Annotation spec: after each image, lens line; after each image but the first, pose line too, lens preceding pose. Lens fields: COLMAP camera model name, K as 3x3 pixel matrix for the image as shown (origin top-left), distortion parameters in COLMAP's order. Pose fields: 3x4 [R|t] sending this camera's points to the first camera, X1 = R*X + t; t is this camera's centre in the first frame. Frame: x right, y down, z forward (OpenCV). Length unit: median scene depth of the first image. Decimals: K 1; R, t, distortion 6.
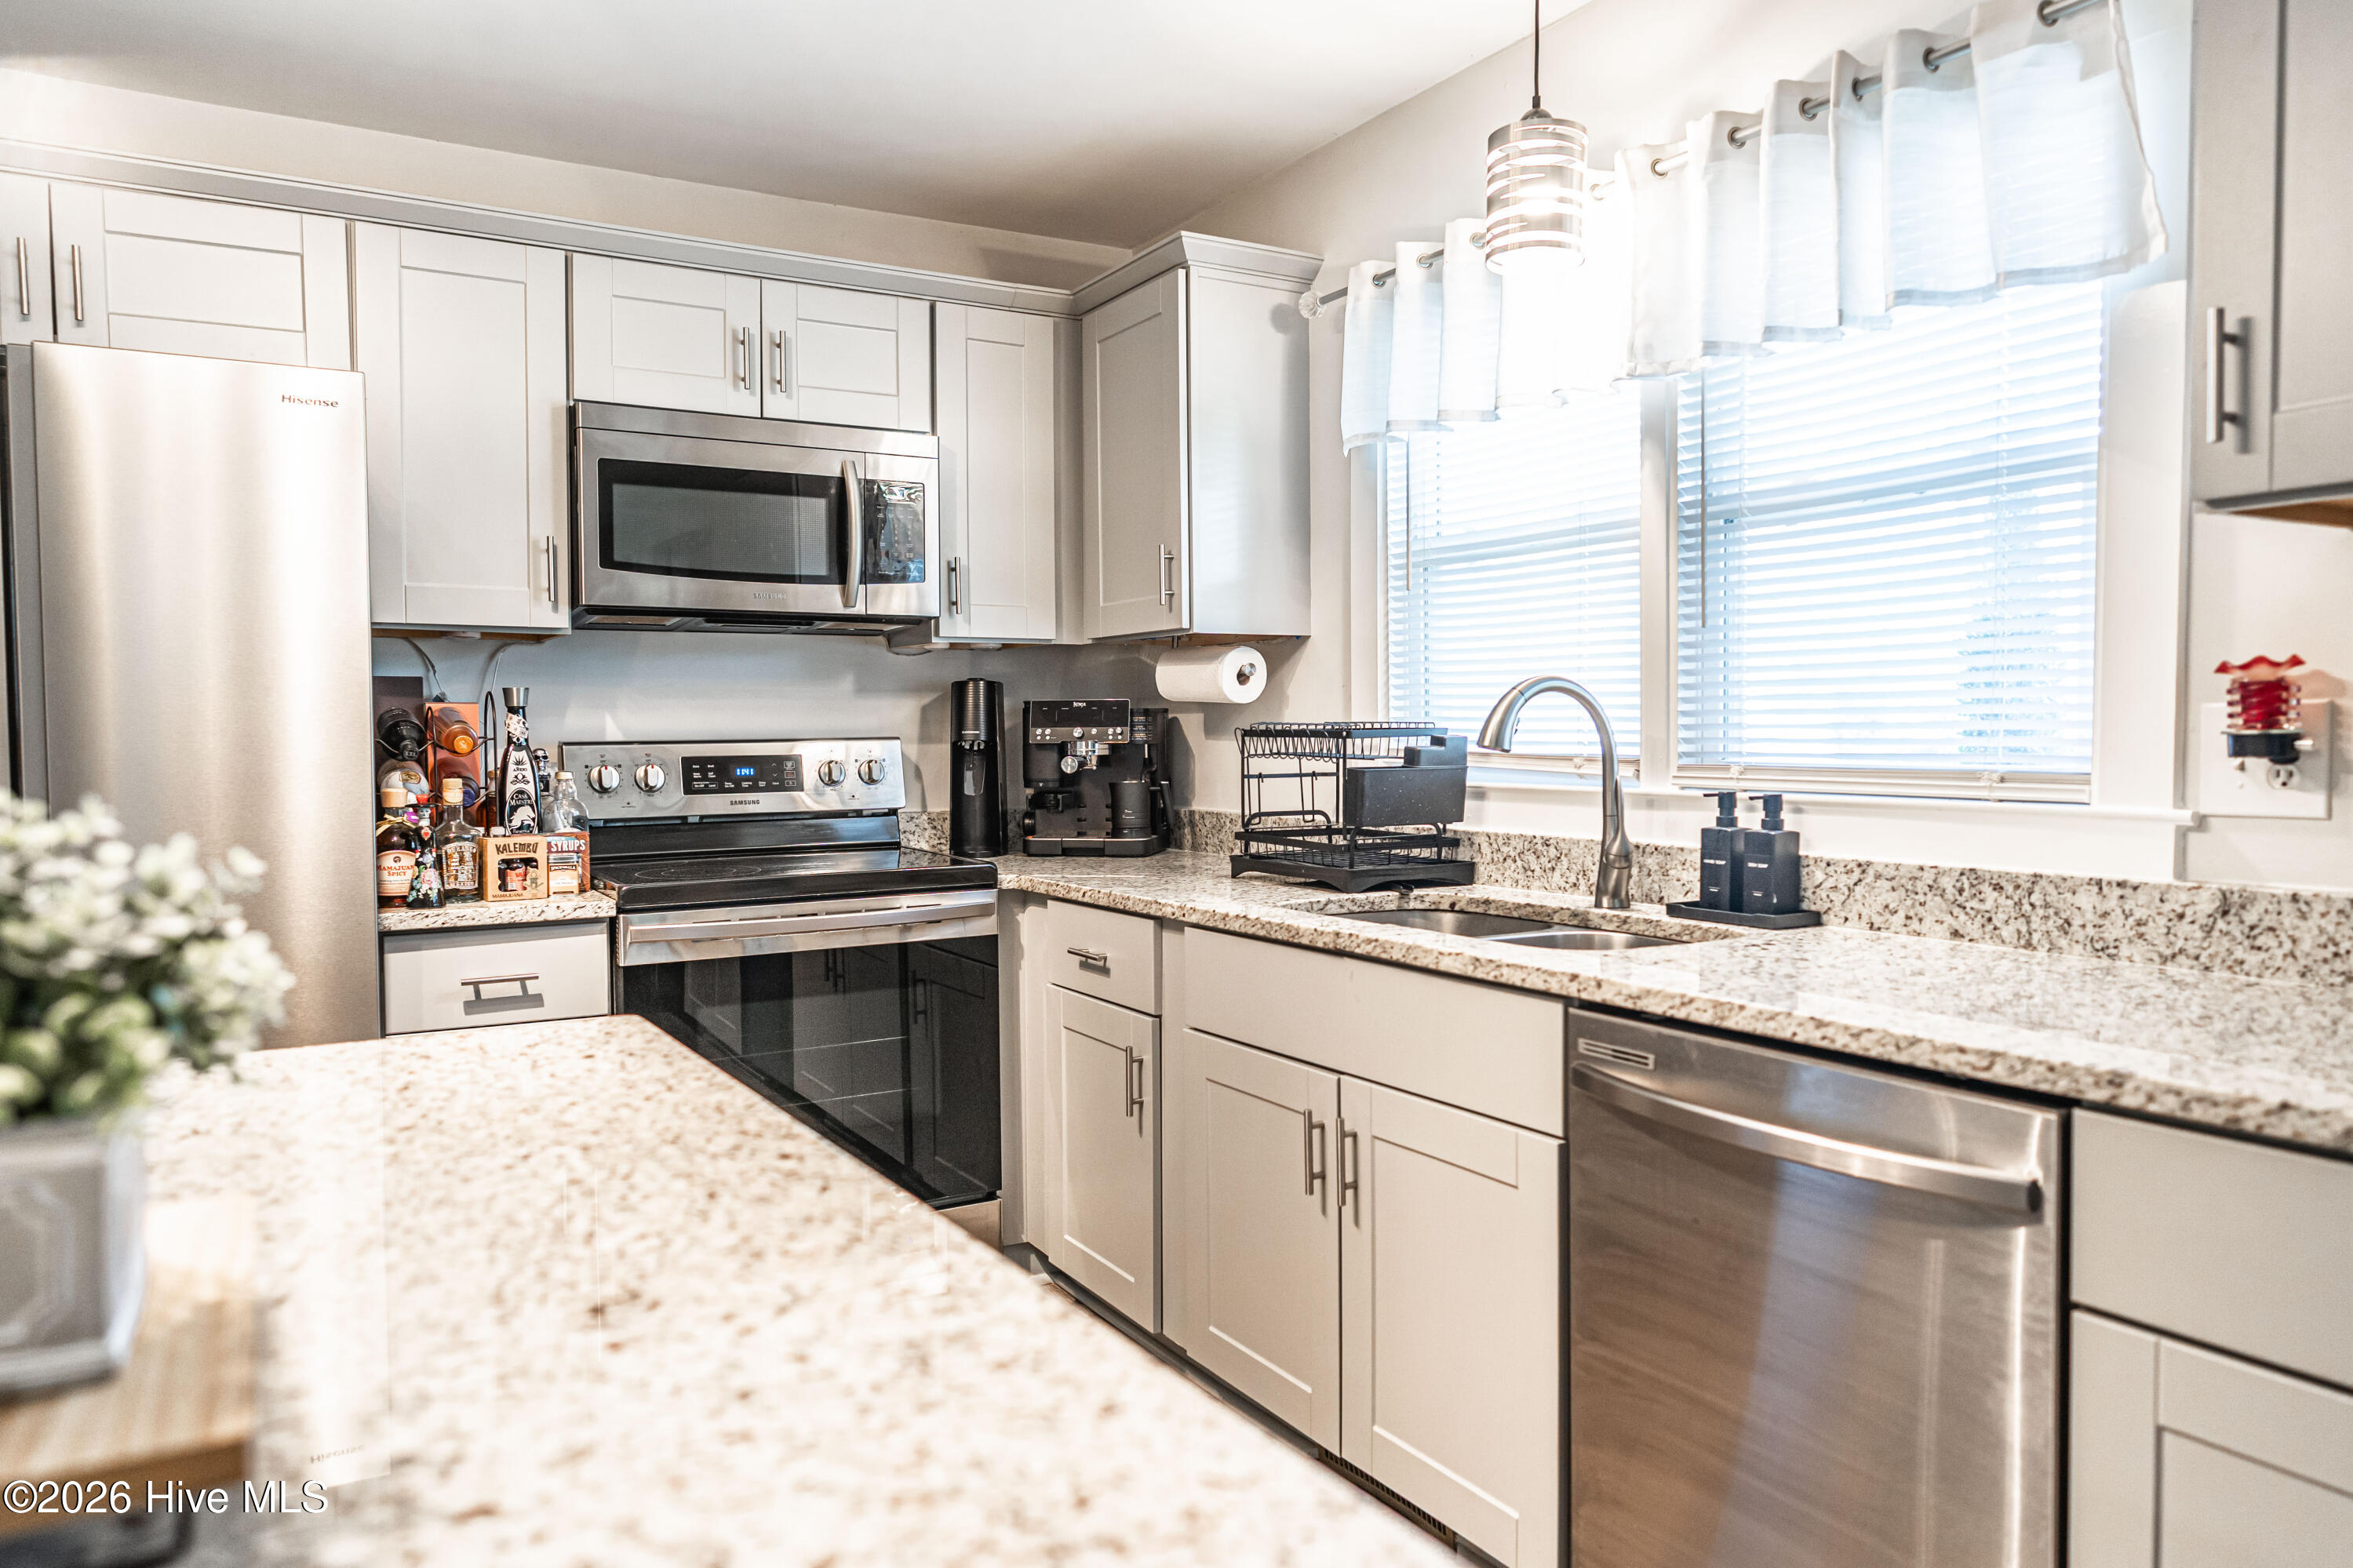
lens RADIAL K [[1564.2, 0, 1189.6], [0, 1564.2, 791.9], [0, 0, 1]] dist [-0.003893, 0.001651]
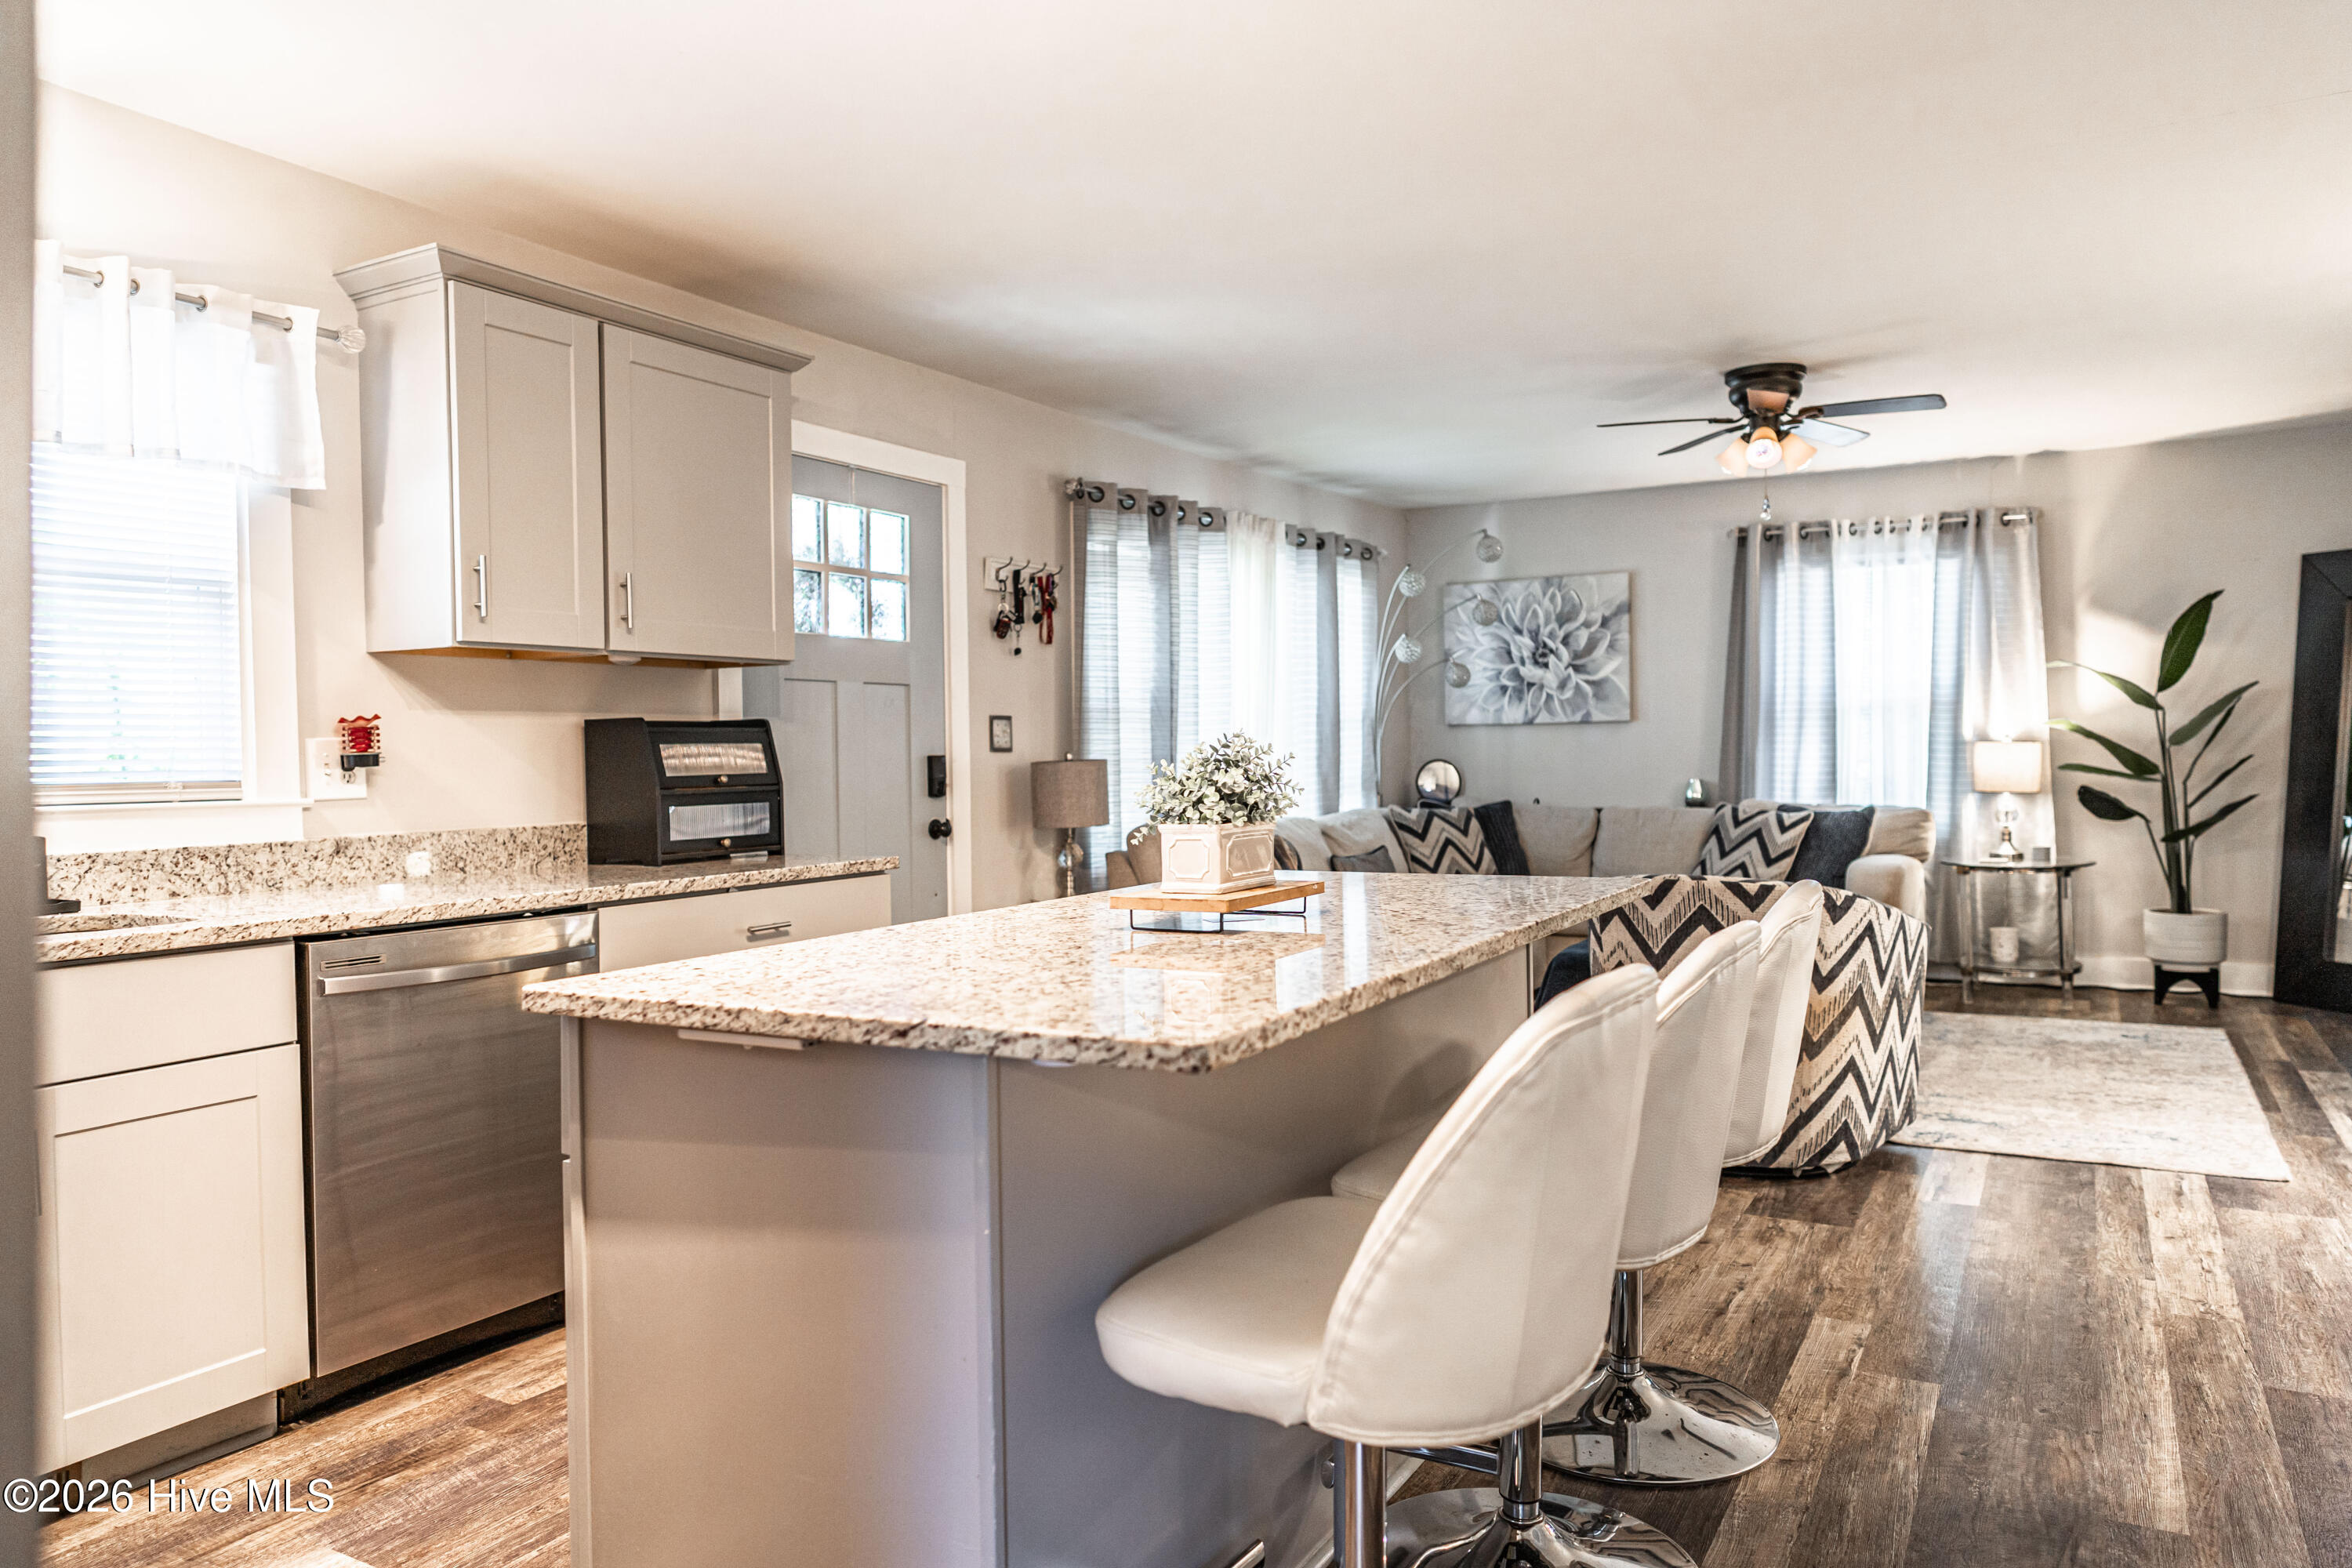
lens RADIAL K [[1576.2, 0, 1171.2], [0, 1576.2, 791.5], [0, 0, 1]] dist [-0.002345, -0.000337]
pose [[-0.493726, -0.005046, 0.869603, -0.878010], [0.054469, 0.997840, 0.036716, -0.005283], [-0.867910, 0.065494, -0.492384, 0.647195]]
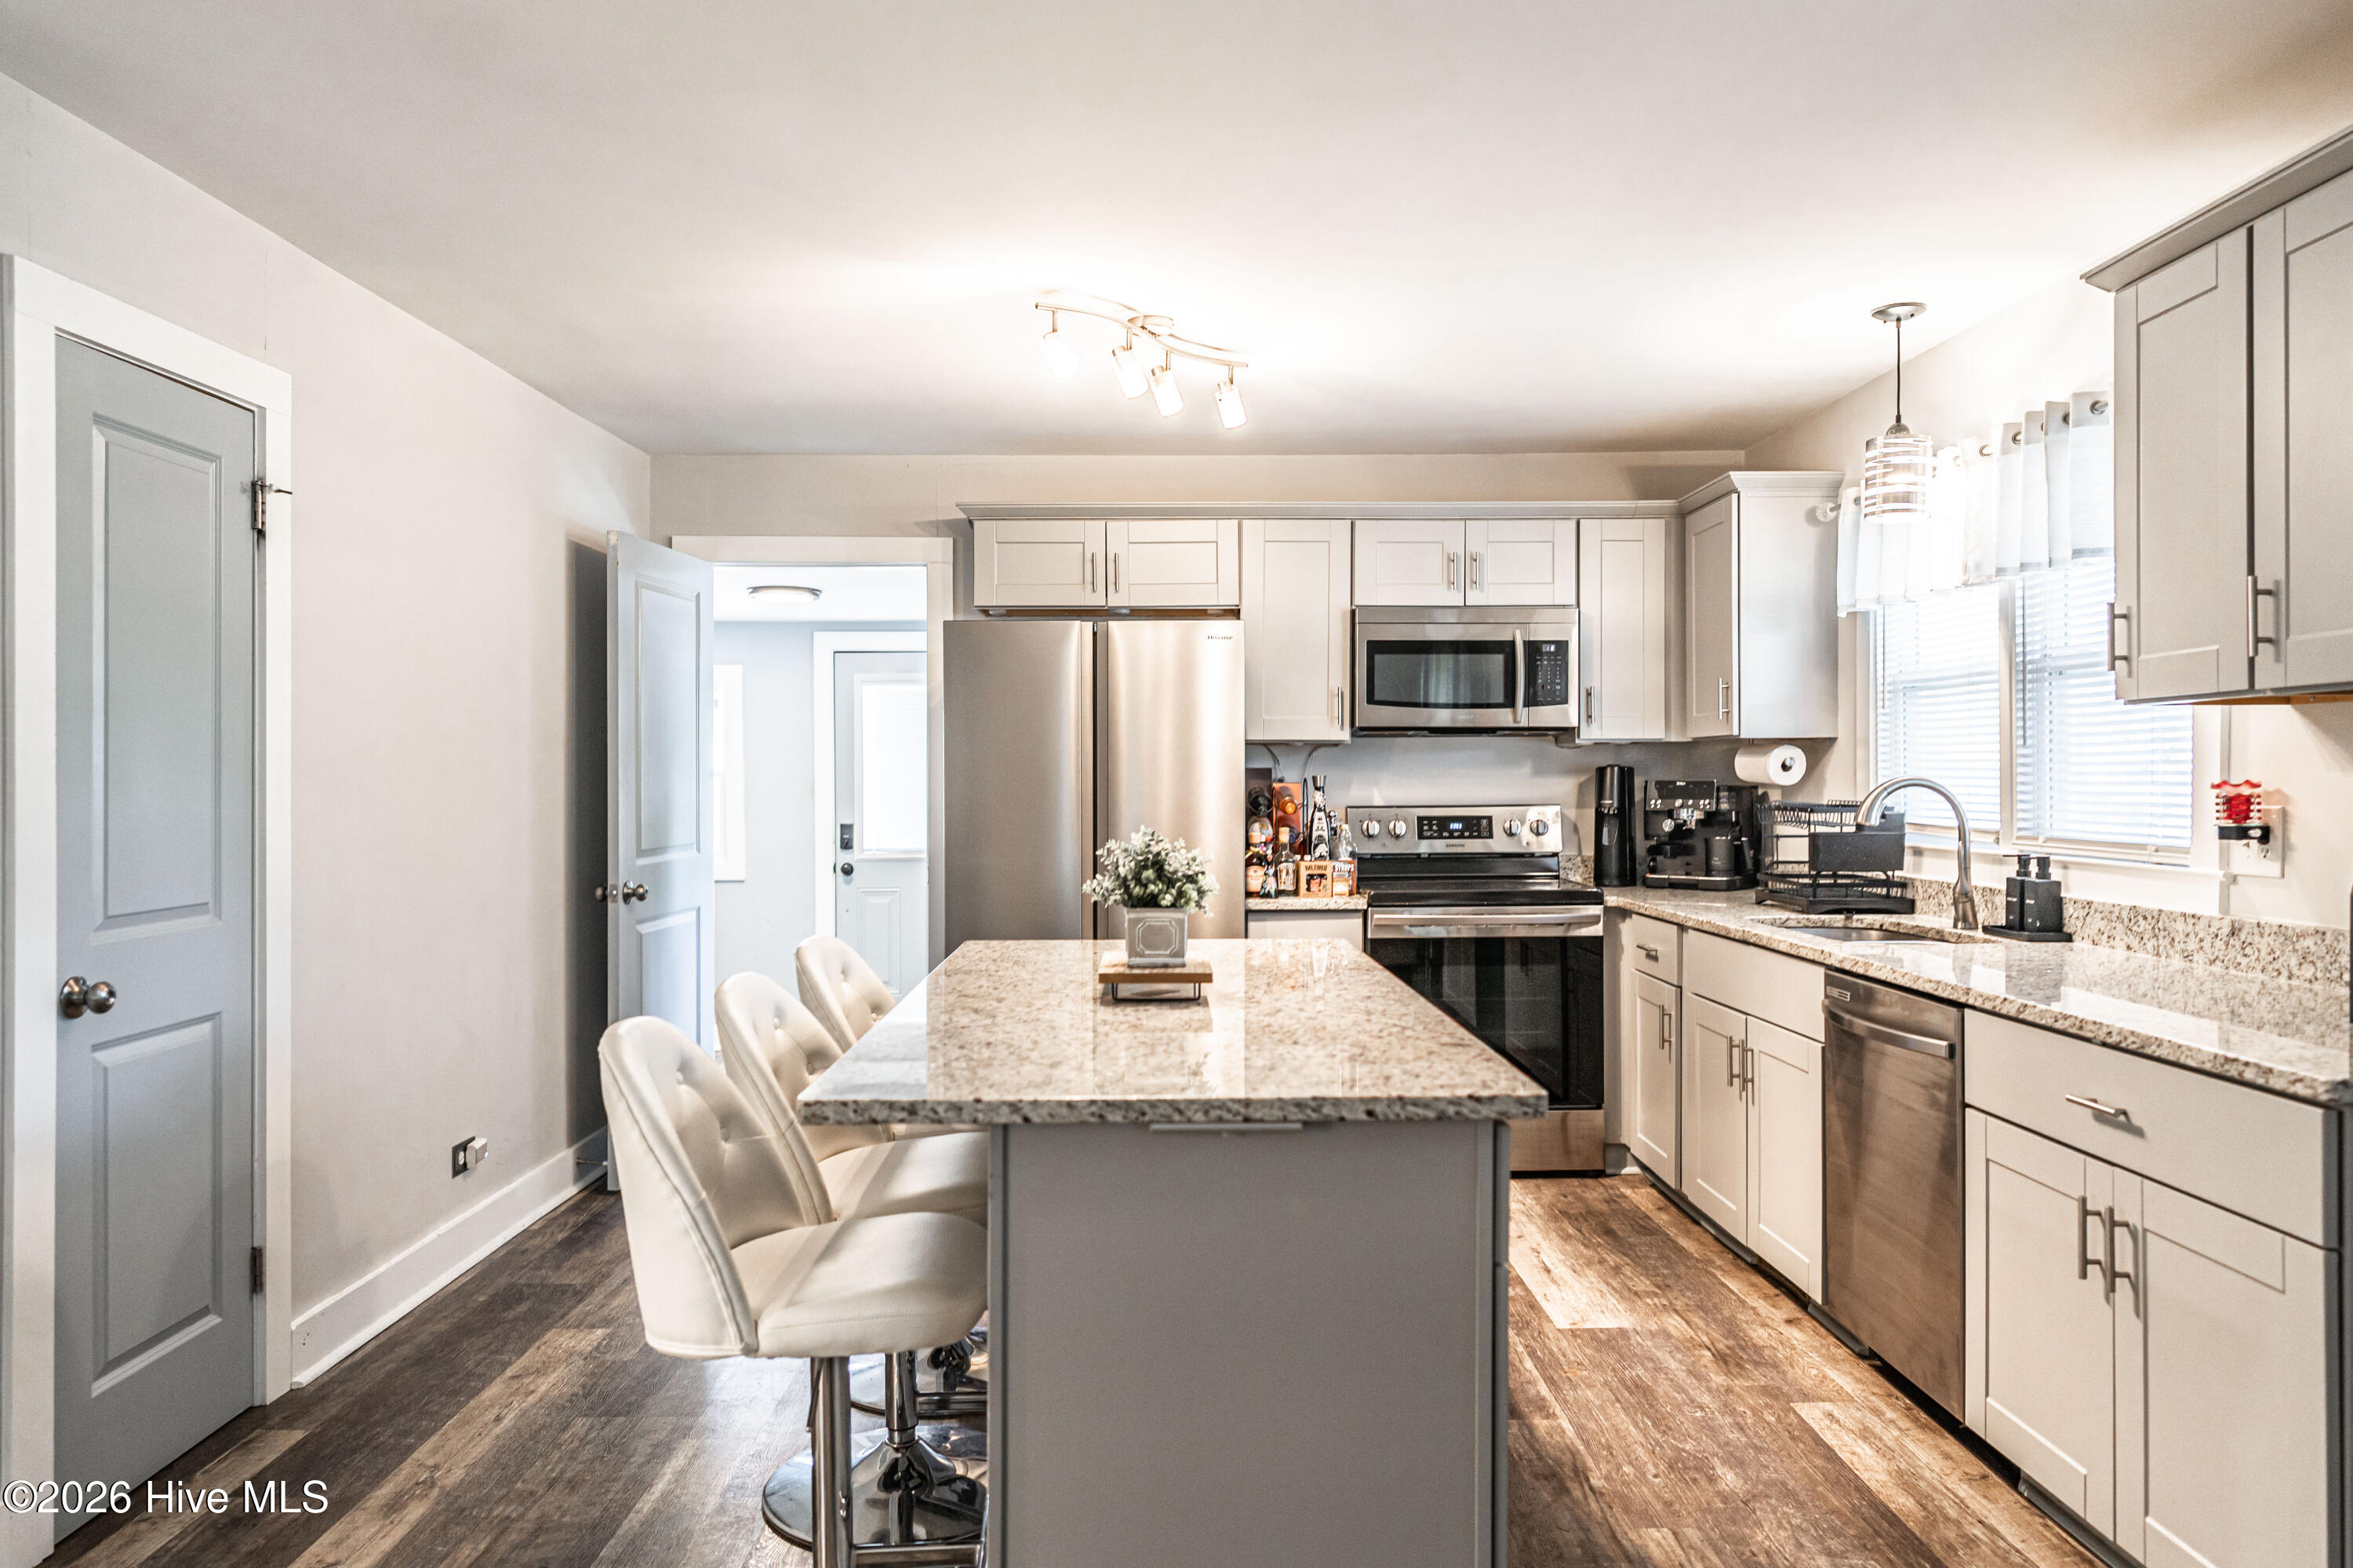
lens RADIAL K [[1595.4, 0, 1188.0], [0, 1595.4, 785.0], [0, 0, 1]] dist [-0.004157, -0.000985]
pose [[0.866897, 0.006400, -0.498447, 0.332563], [-0.022889, 0.999374, -0.026977, -0.005514], [0.497962, 0.034795, 0.866500, -0.619538]]
